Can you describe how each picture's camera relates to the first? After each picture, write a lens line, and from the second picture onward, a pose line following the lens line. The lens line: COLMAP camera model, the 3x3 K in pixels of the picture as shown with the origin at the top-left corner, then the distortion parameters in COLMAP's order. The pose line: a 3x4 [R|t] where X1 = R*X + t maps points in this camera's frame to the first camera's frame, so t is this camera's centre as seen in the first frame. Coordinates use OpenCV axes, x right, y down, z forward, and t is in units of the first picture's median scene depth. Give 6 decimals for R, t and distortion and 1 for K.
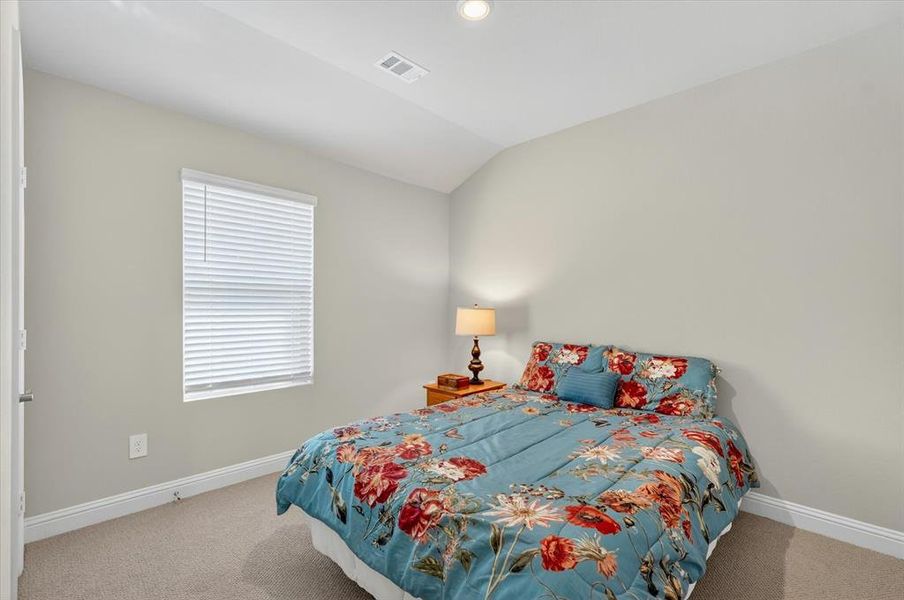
lens RADIAL K [[388.5, 0, 447.6], [0, 388.5, 304.9], [0, 0, 1]] dist [-0.002879, -0.000002]
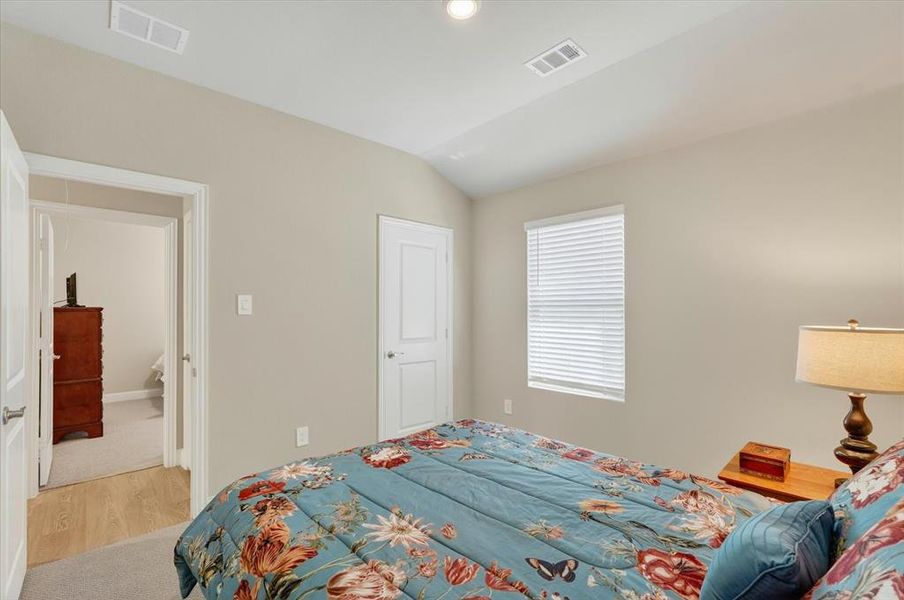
lens RADIAL K [[404.9, 0, 477.3], [0, 404.9, 311.7], [0, 0, 1]] dist [-0.019679, 0.000091]
pose [[0.005247, -0.011708, -0.999918, 0.954346], [-0.004945, 0.999919, -0.011734, -0.006180], [0.999974, 0.005006, 0.005189, 0.962300]]
